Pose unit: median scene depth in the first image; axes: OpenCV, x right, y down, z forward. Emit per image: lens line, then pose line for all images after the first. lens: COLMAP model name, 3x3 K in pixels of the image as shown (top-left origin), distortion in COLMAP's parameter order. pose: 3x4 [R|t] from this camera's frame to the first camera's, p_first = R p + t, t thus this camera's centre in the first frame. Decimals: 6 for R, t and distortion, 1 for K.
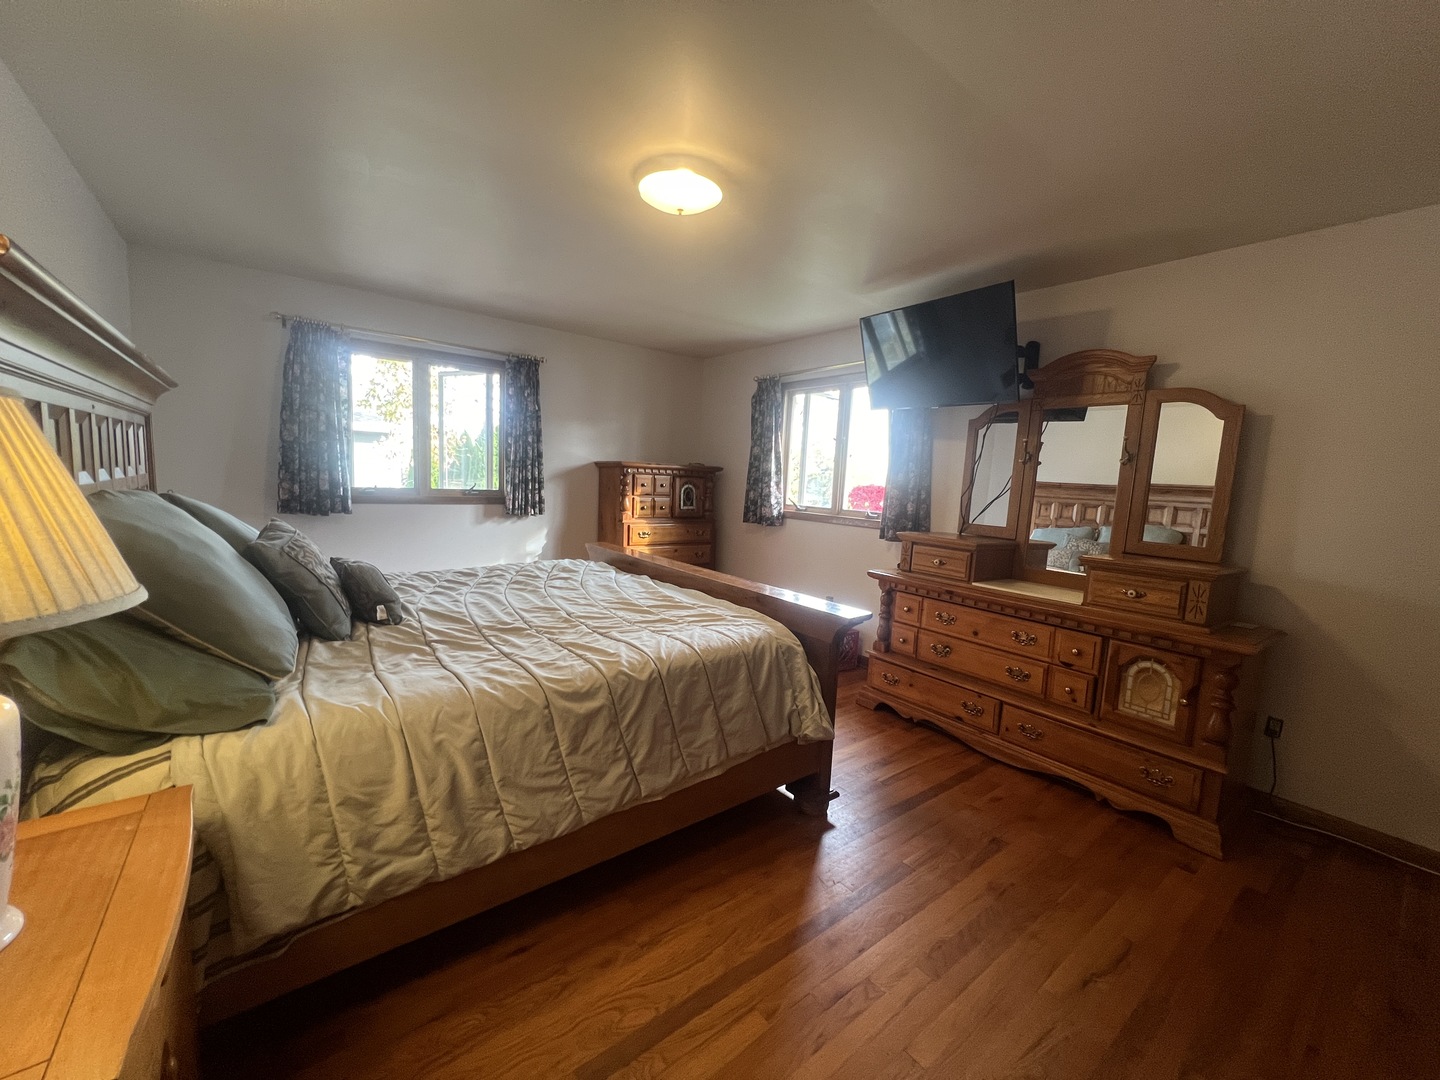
lens RADIAL K [[576.6, 0, 718.4], [0, 576.6, 536.0], [0, 0, 1]] dist [0.000130, 0.000420]
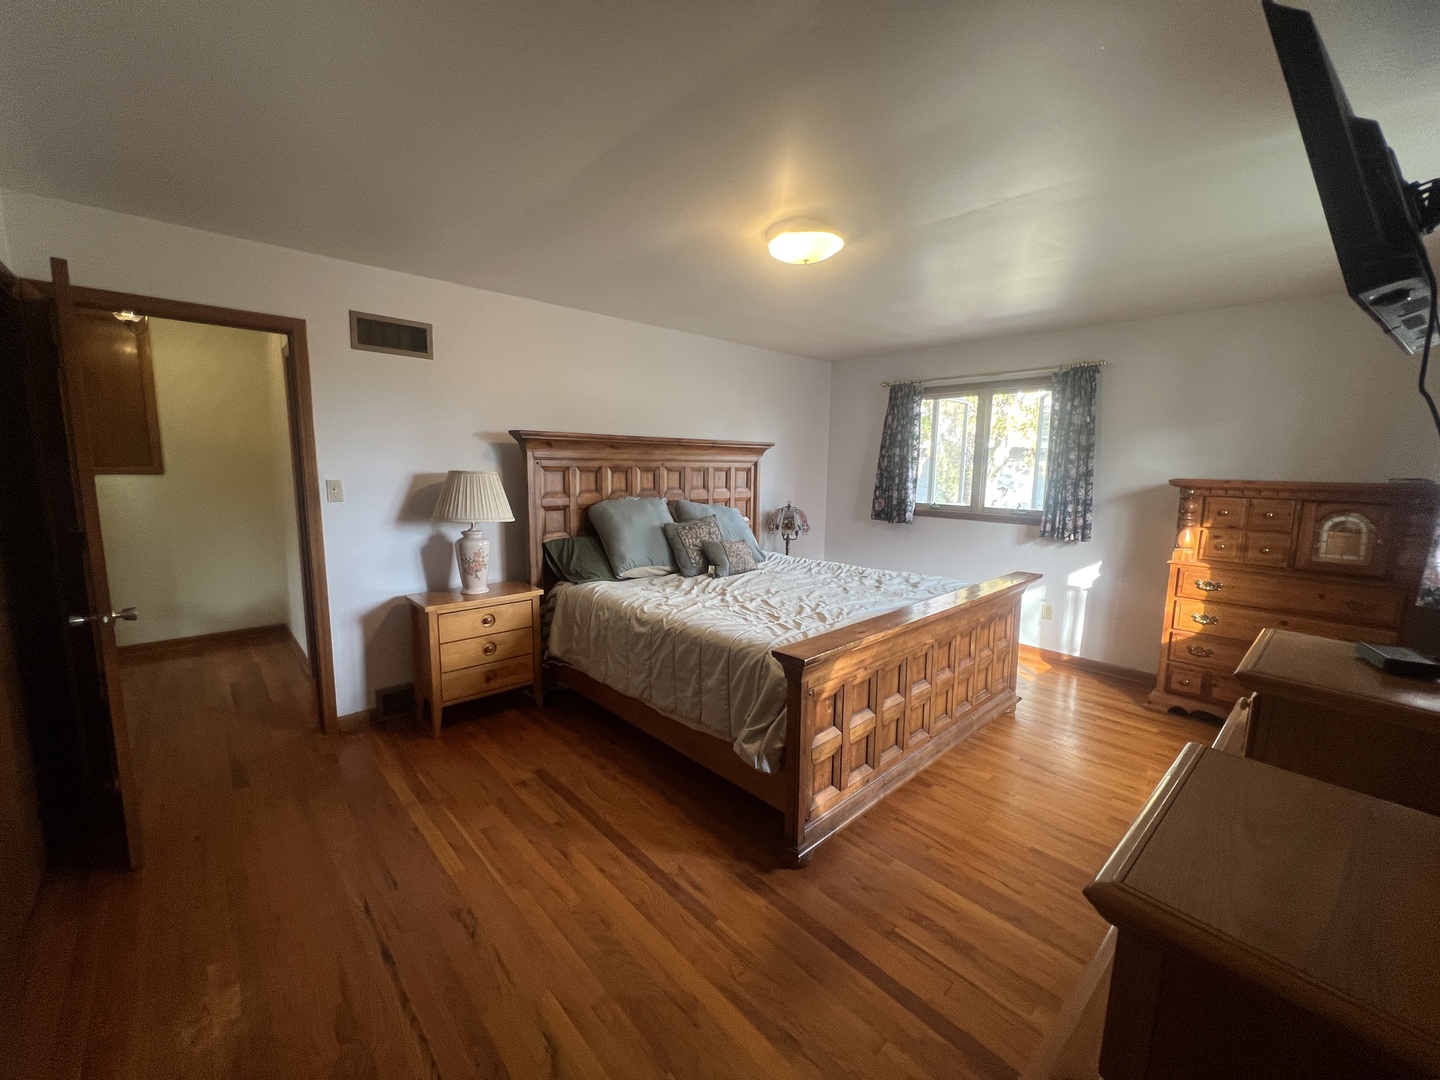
lens RADIAL K [[576.6, 0, 717.1], [0, 576.6, 543.6], [0, 0, 1]] dist [0.000130, 0.000420]
pose [[0.077419, 0.090779, -0.992857, 0.531564], [-0.116154, 0.989886, 0.081450, -0.042378], [0.990209, 0.109019, 0.087180, 0.390168]]
